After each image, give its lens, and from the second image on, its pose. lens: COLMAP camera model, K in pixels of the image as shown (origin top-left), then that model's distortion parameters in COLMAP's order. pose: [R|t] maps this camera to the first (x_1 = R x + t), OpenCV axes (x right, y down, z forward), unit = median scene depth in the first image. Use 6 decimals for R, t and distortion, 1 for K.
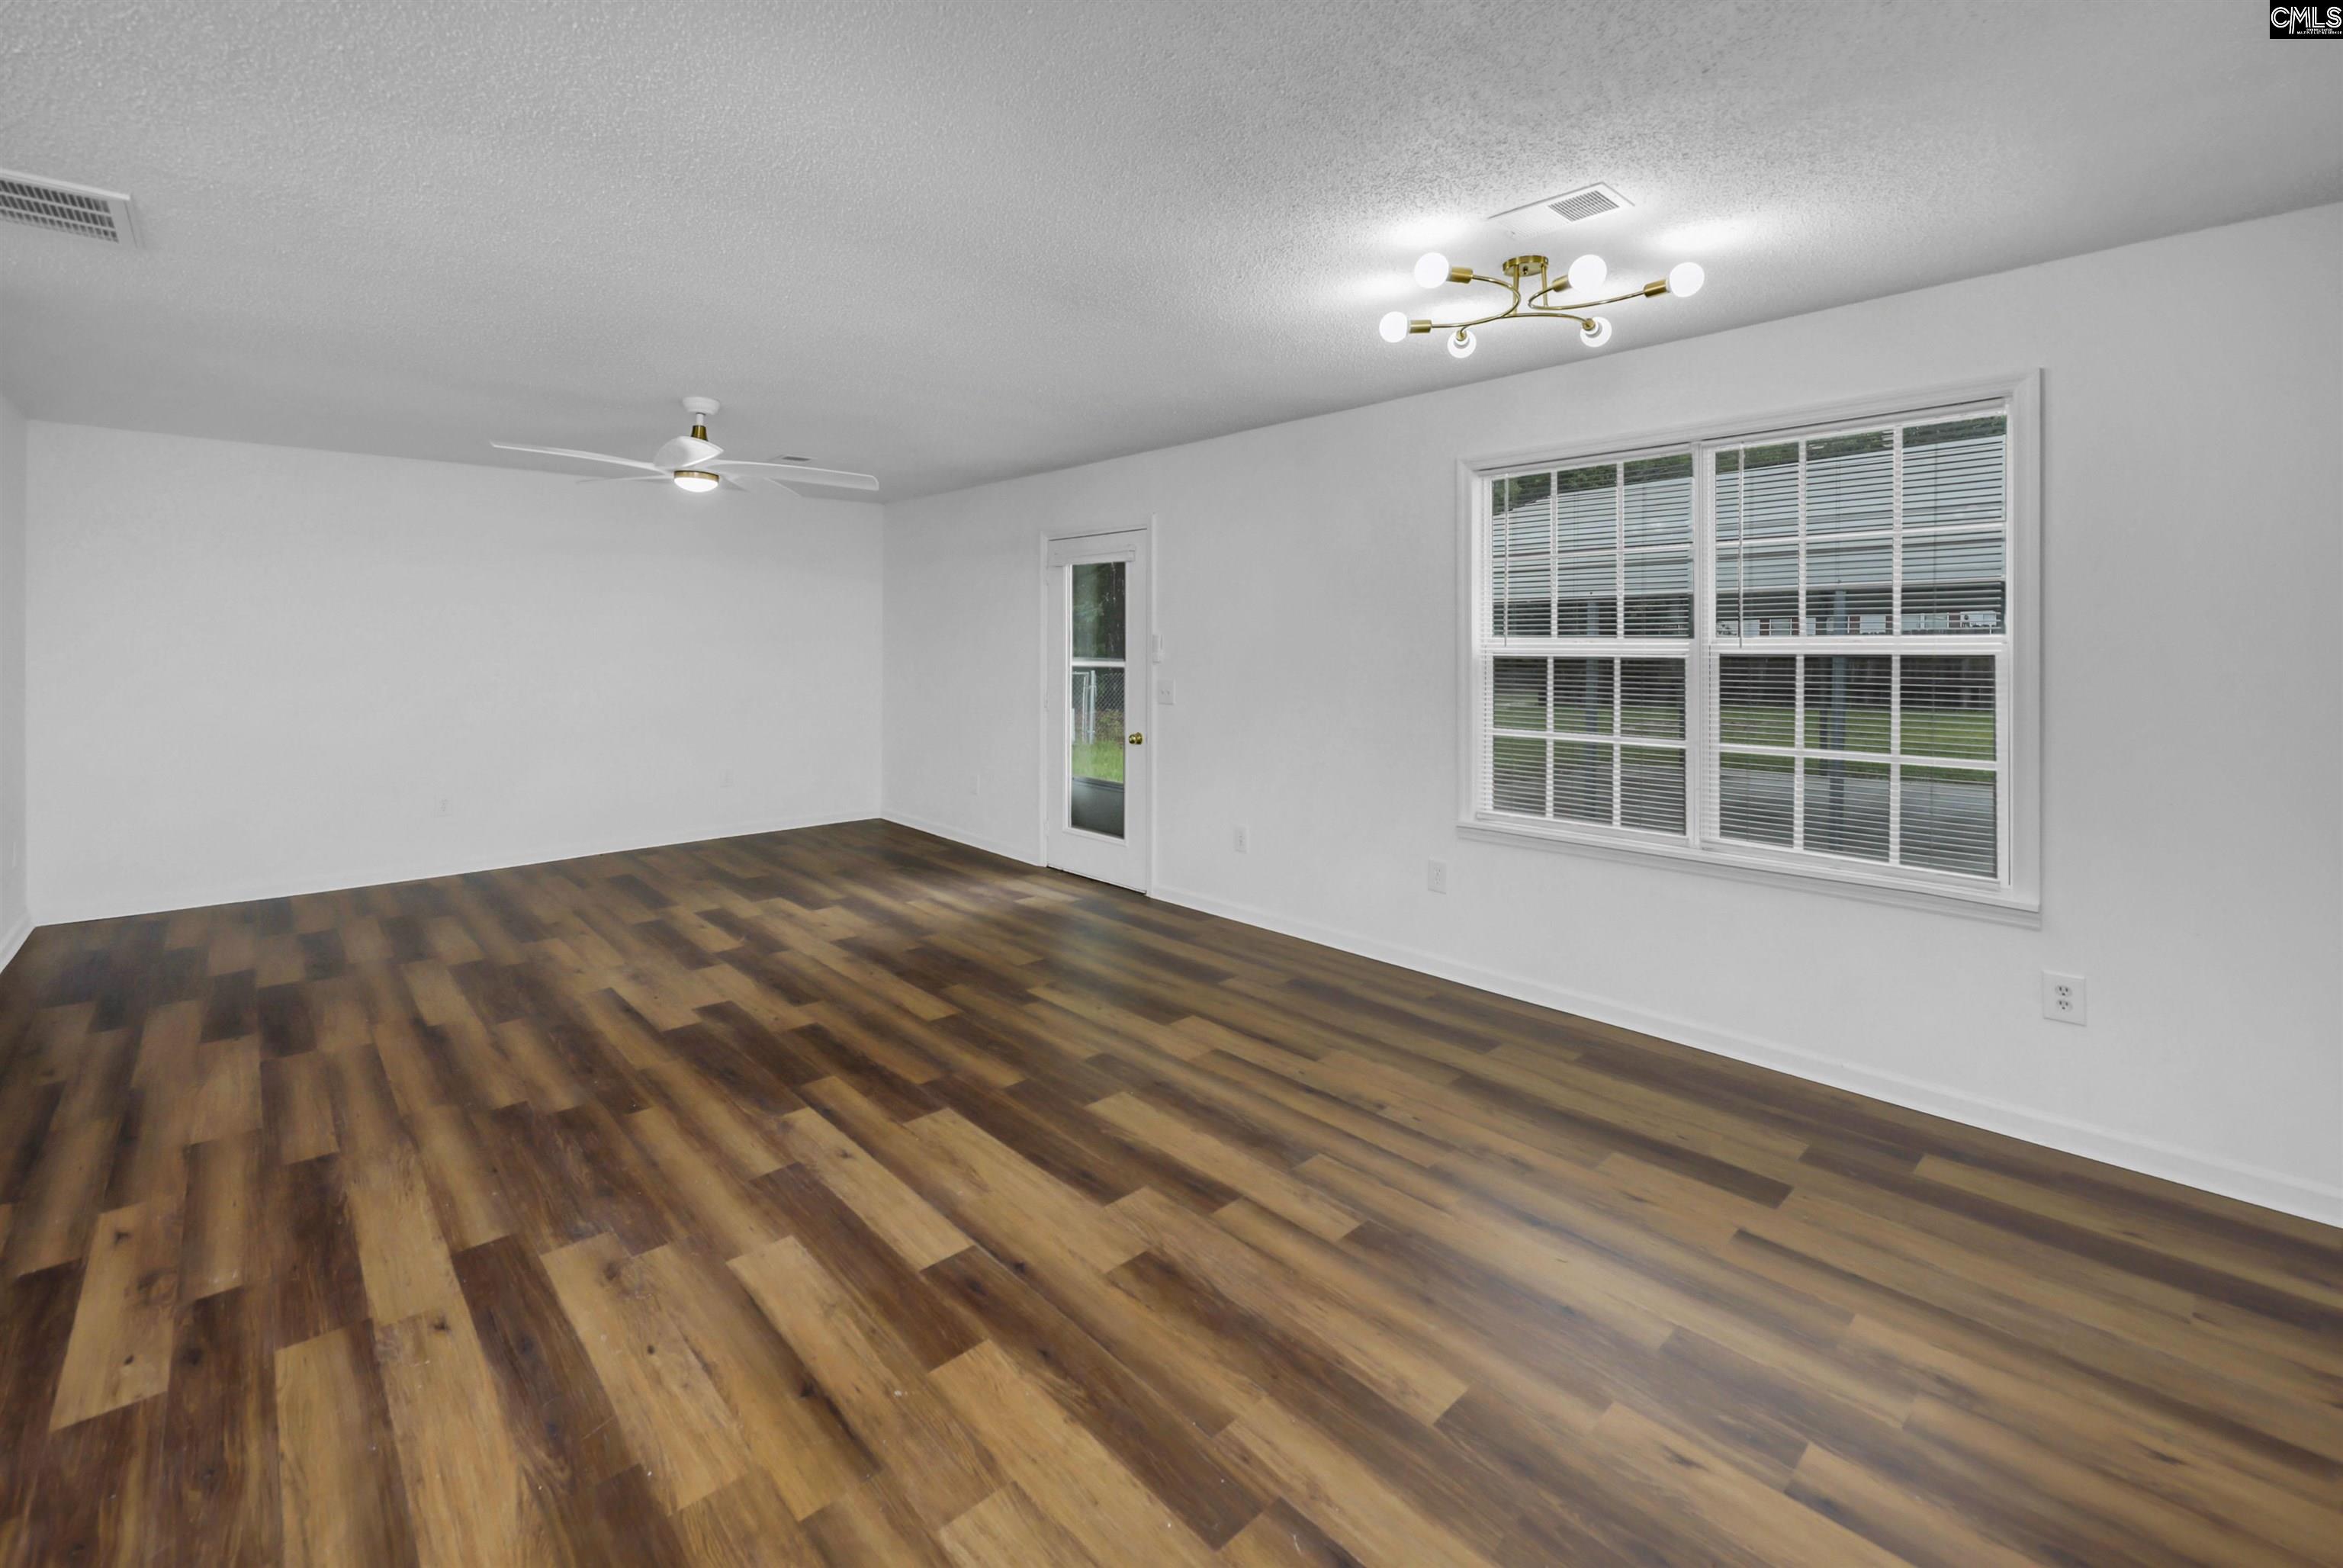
lens RADIAL K [[1005.8, 0, 1151.7], [0, 1005.8, 638.7], [0, 0, 1]] dist [-0.004435, 0.001344]
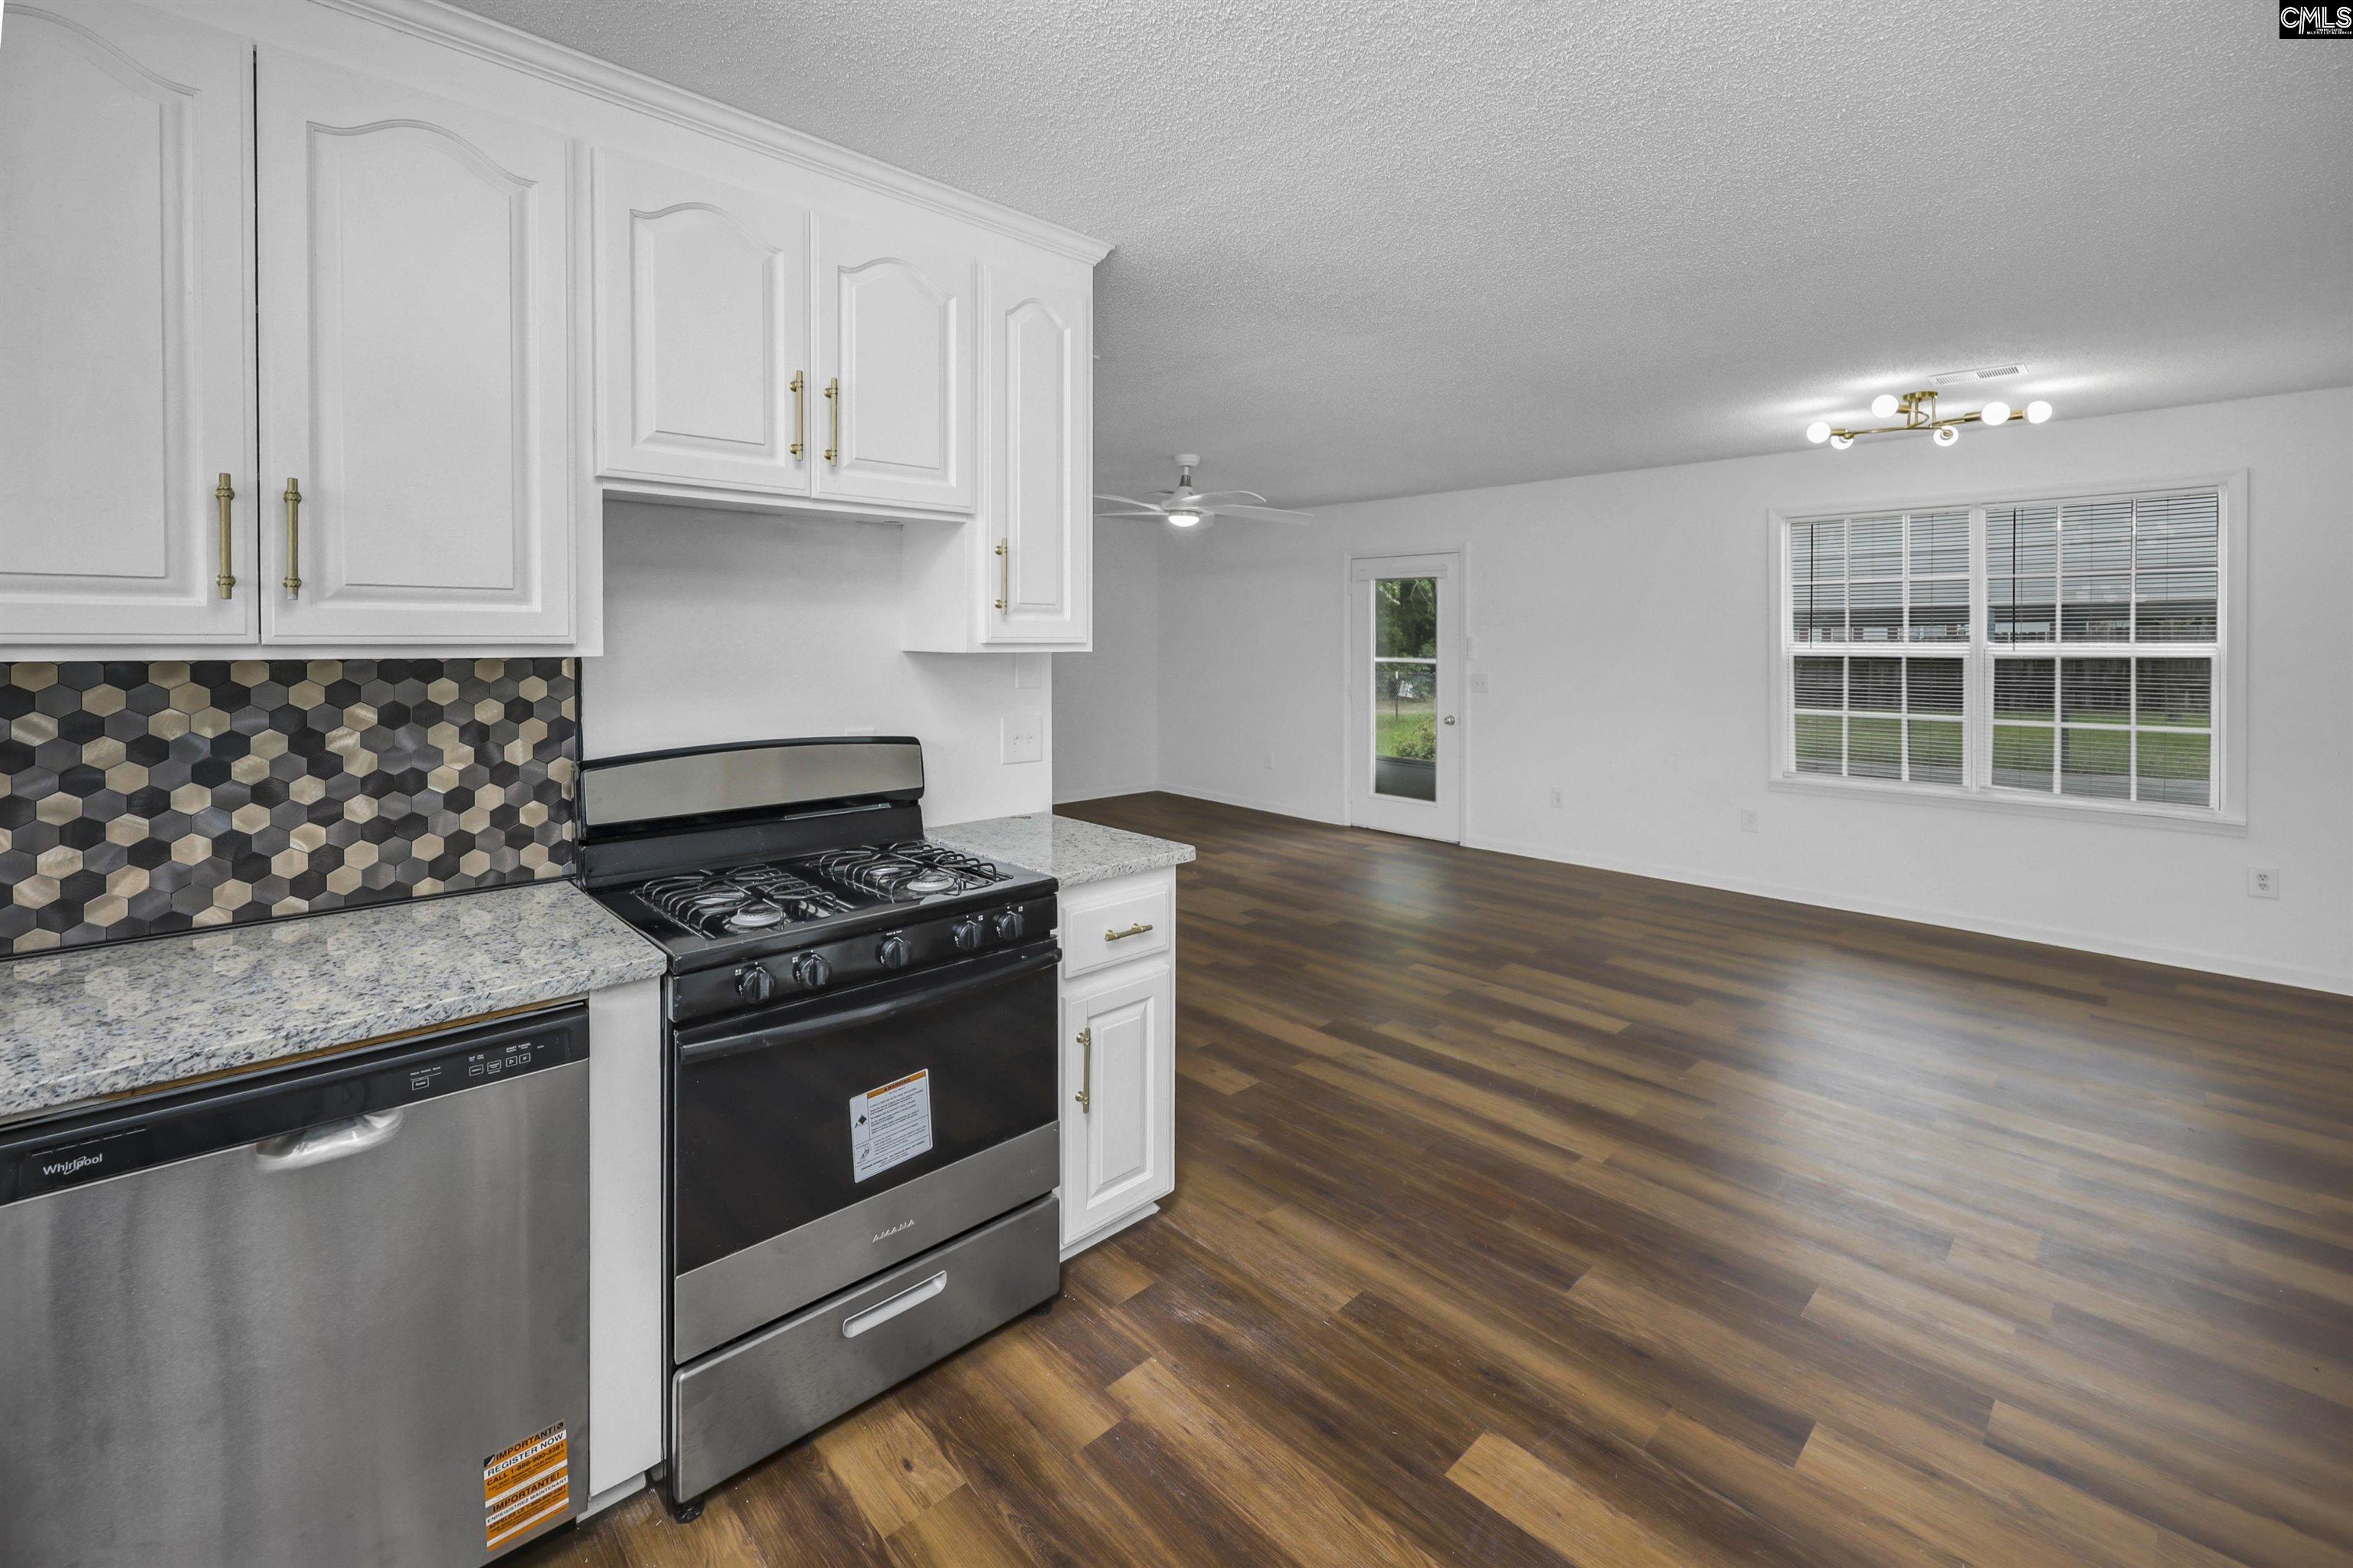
lens RADIAL K [[1010.1, 0, 1168.9], [0, 1010.1, 637.5], [0, 0, 1]] dist [-0.004435, 0.001344]
pose [[0.999345, 0.008415, 0.035203, -0.726663], [-0.008450, 0.999964, 0.000851, -0.001499], [-0.035194, -0.001148, 0.999380, -0.424155]]
